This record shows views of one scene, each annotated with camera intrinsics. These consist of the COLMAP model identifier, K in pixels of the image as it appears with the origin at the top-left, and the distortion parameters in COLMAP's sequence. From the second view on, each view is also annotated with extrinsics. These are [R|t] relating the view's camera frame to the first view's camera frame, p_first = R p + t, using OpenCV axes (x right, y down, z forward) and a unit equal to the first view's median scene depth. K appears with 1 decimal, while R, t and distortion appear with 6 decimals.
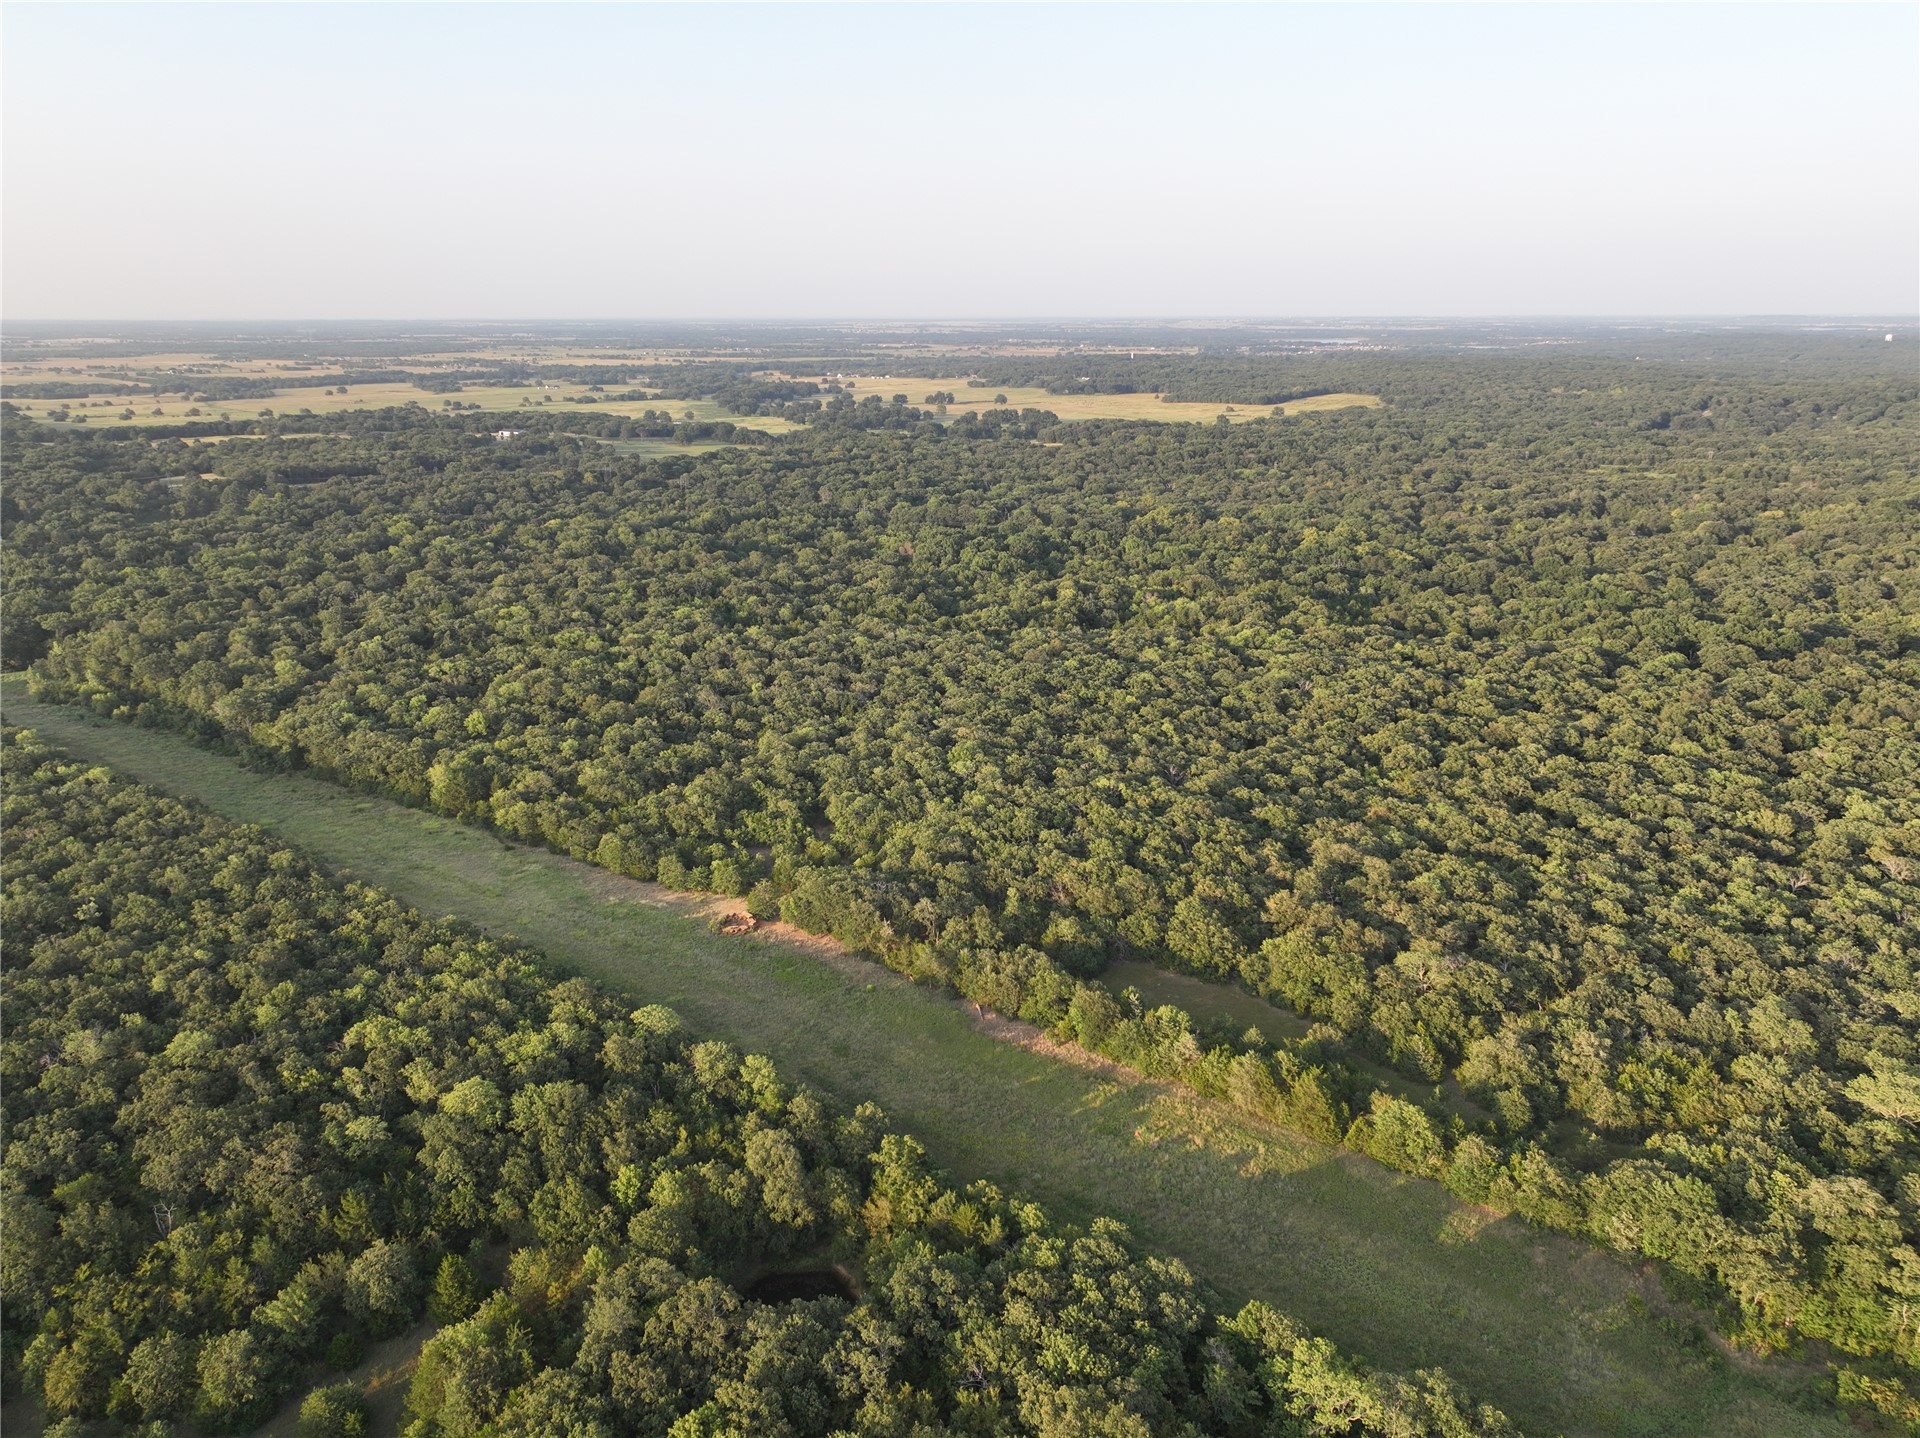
lens RADIAL K [[1353.3, 0, 958.3], [0, 1353.3, 720.3], [0, 0, 1]] dist [-0.002075, 0.020567]
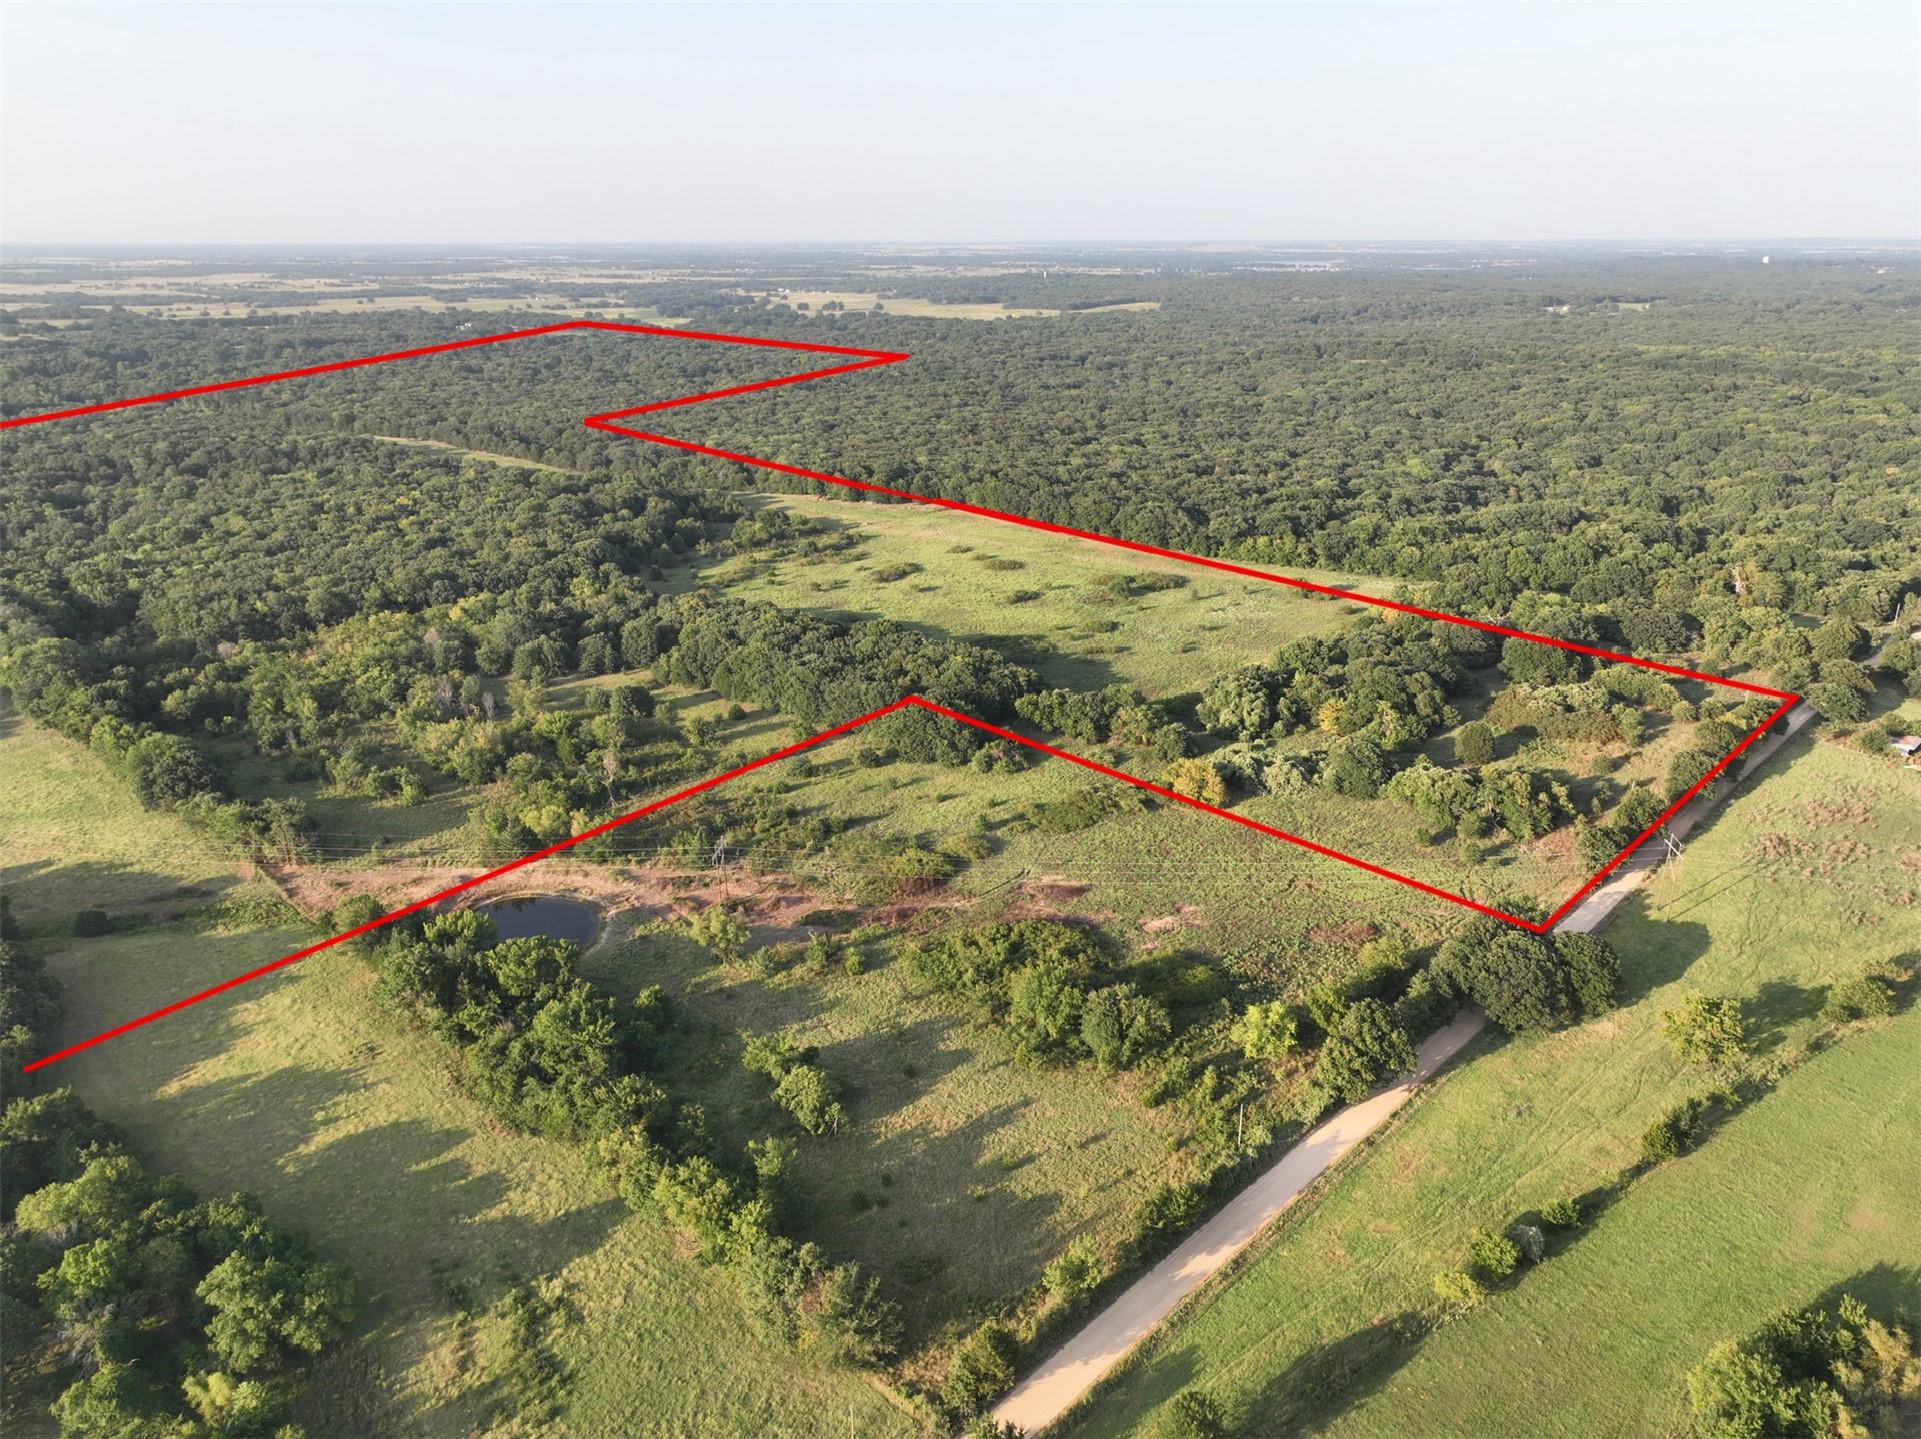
lens RADIAL K [[1354.0, 0, 964.9], [0, 1354.0, 718.3], [0, 0, 1]] dist [-0.002075, 0.020567]
pose [[0.999254, 0.012580, -0.036502, 0.141549], [-0.010756, 0.998703, 0.049761, 0.072210], [0.037081, -0.049331, 0.998094, -0.243252]]
